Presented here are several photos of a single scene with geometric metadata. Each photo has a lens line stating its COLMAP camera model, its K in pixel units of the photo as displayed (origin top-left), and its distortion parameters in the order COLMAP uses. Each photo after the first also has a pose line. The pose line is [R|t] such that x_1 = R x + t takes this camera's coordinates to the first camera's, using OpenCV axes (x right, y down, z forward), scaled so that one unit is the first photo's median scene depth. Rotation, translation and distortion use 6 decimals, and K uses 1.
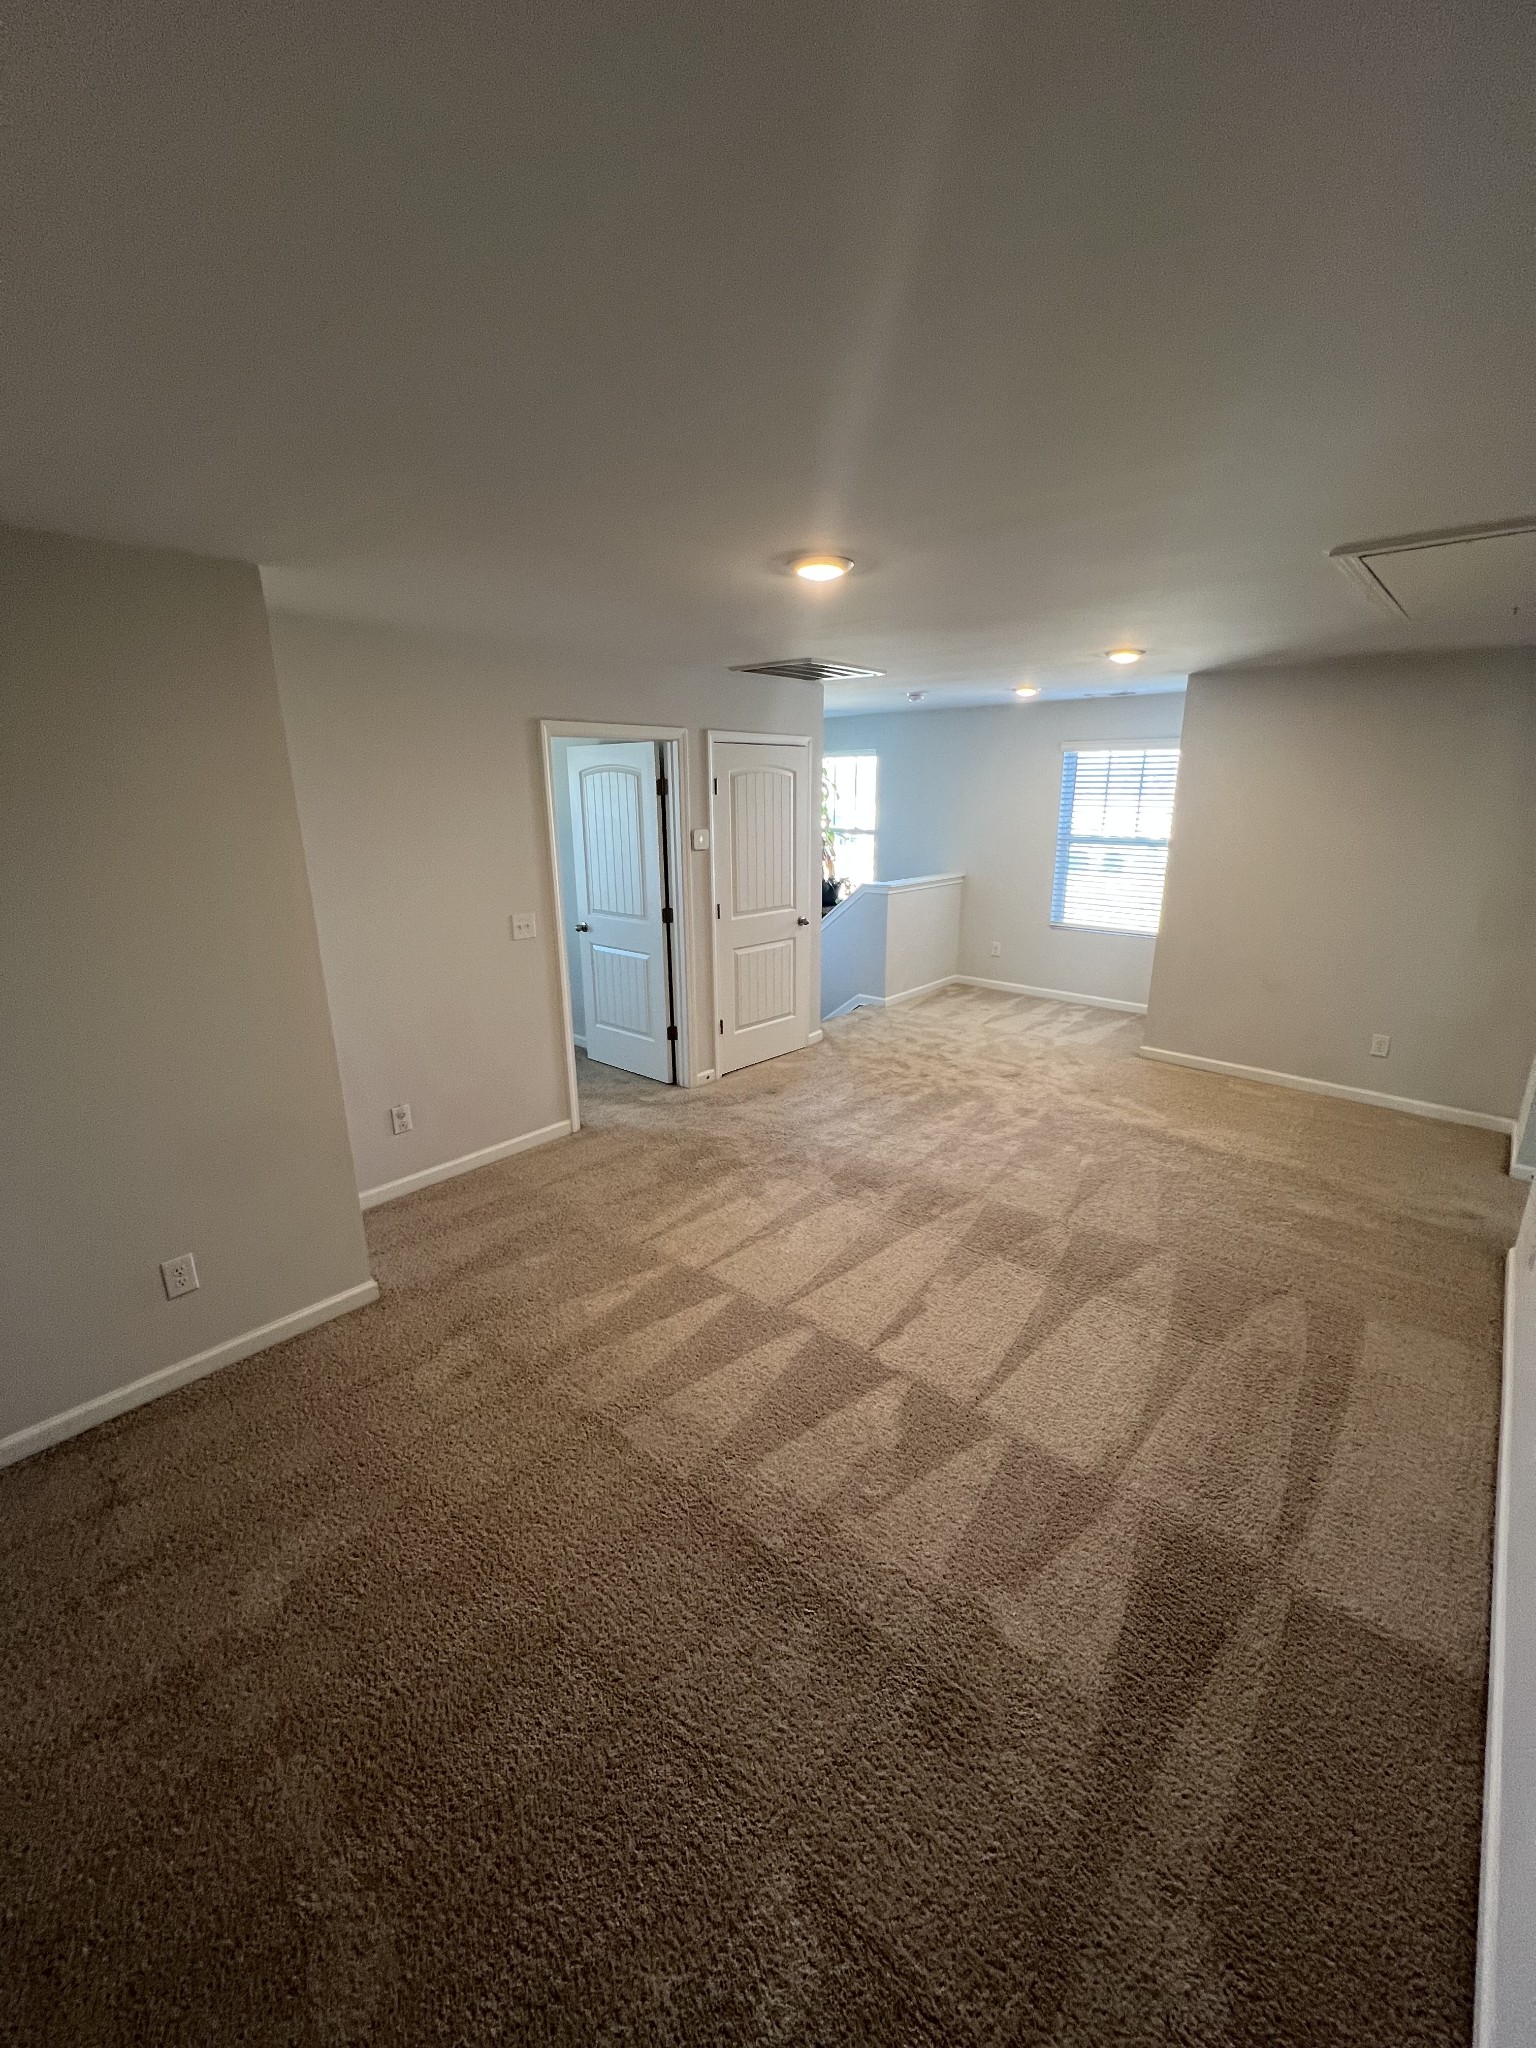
lens RADIAL K [[816.3, 0, 770.3], [0, 816.3, 1017.9], [0, 0, 1]] dist [-0.002523, 0.000866]
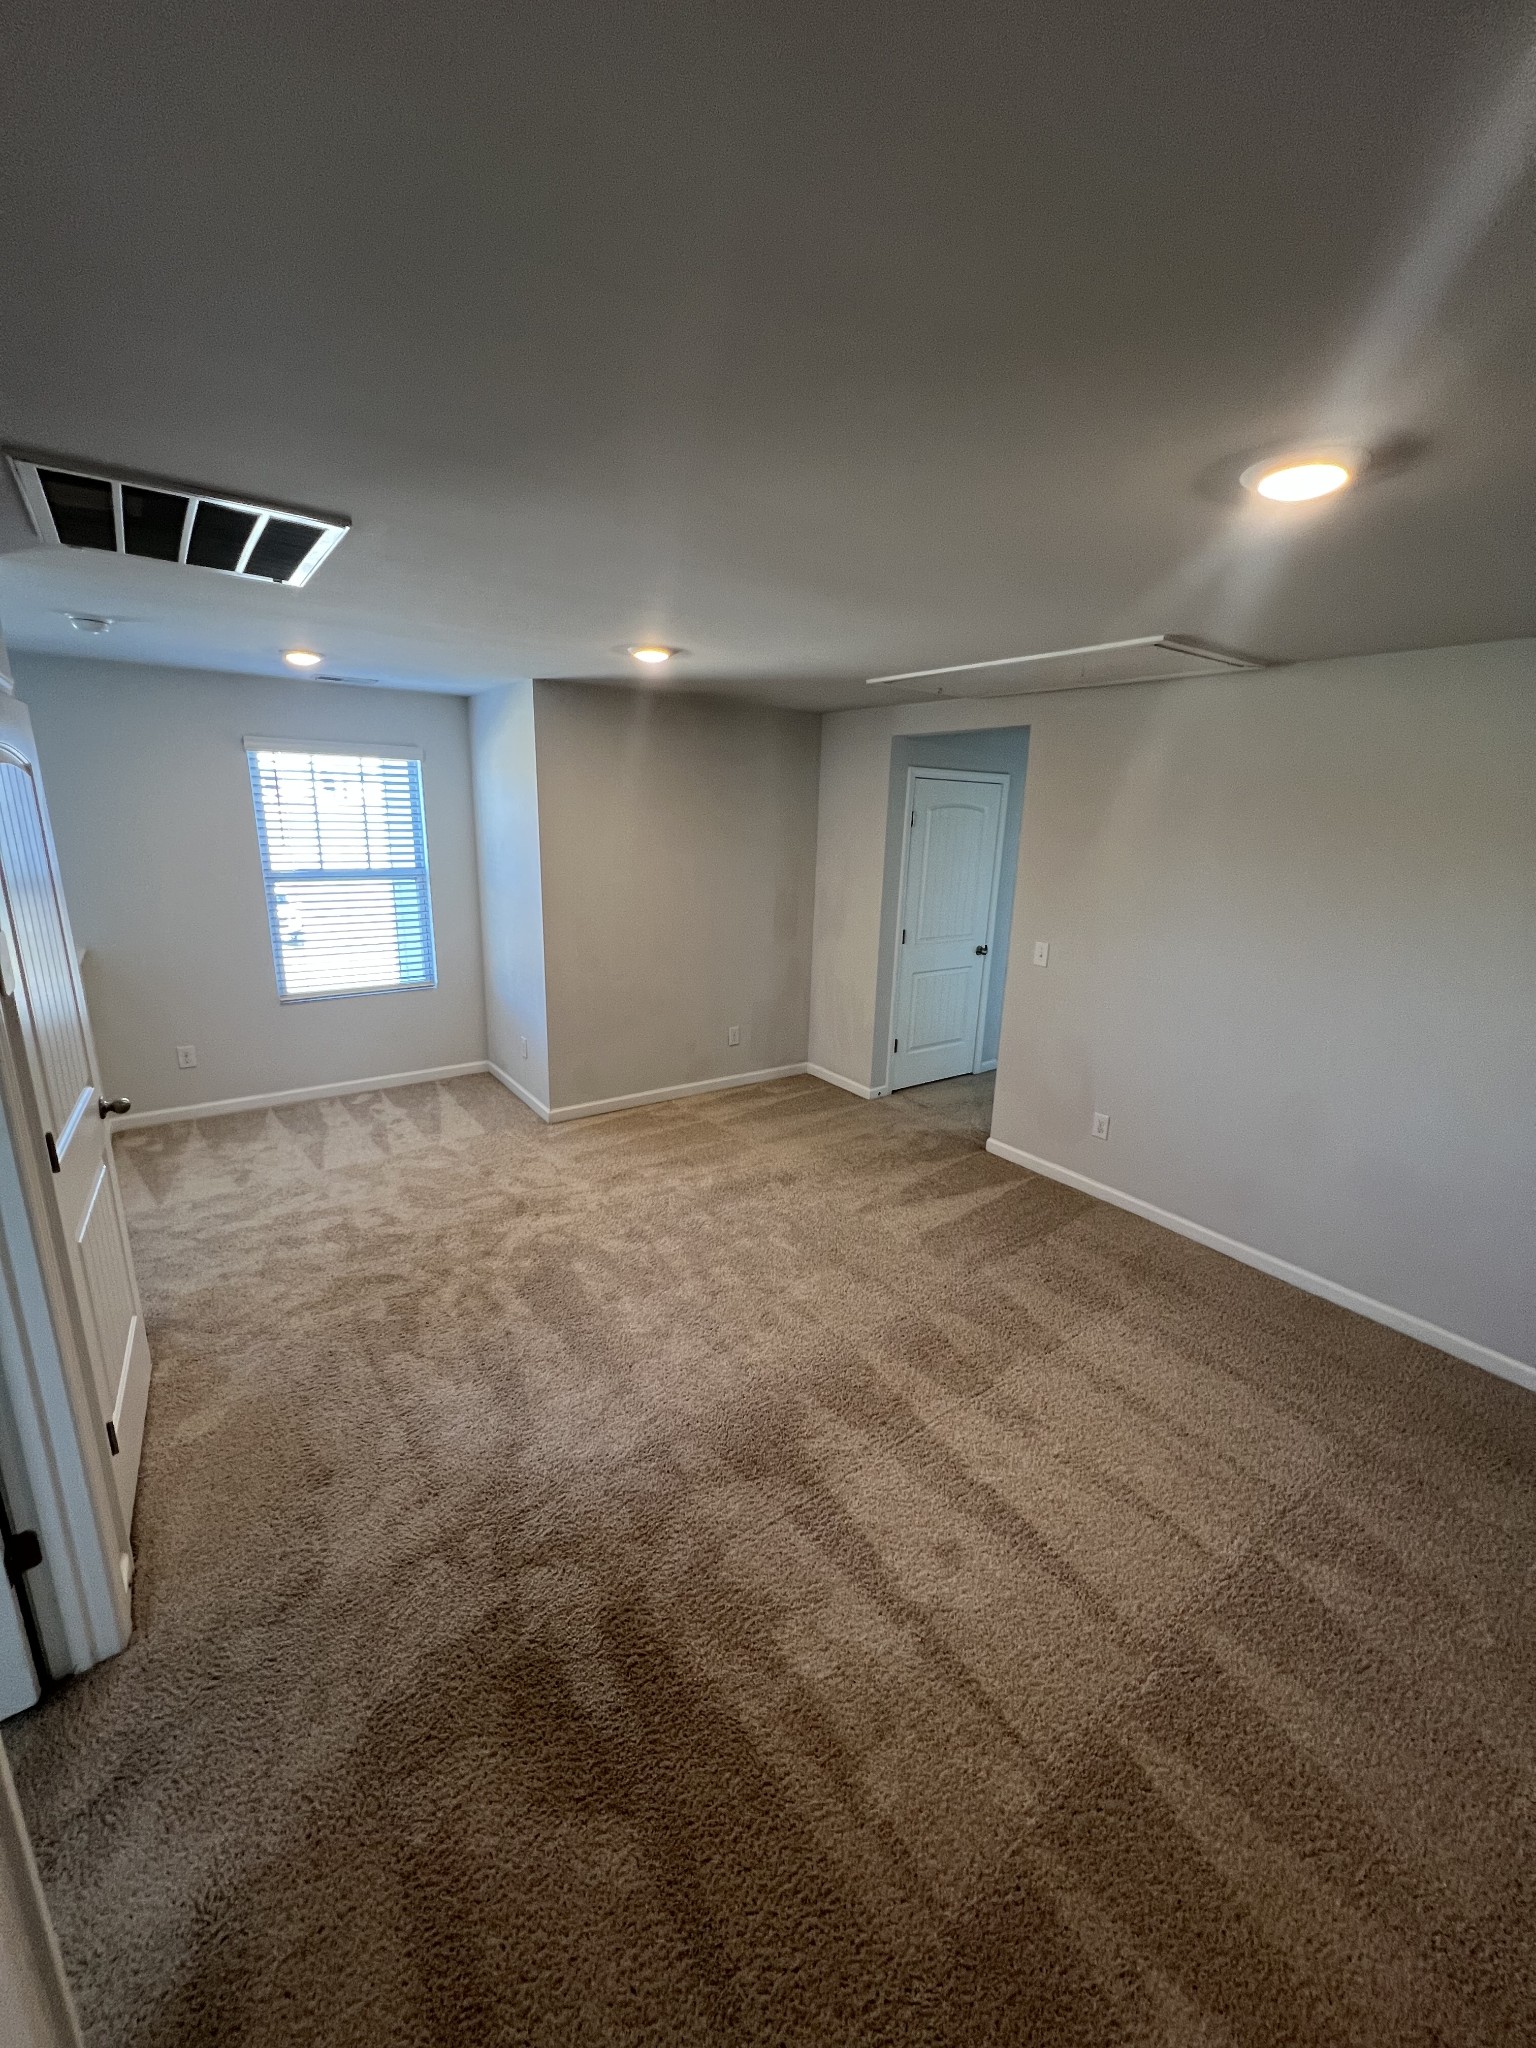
lens RADIAL K [[816.3, 0, 770.3], [0, 816.3, 1017.9], [0, 0, 1]] dist [-0.002523, 0.000866]
pose [[0.217760, -0.231673, 0.948108, -0.287667], [0.240294, 0.954244, 0.177982, -0.158169], [-0.945960, 0.189068, 0.263465, 0.550813]]
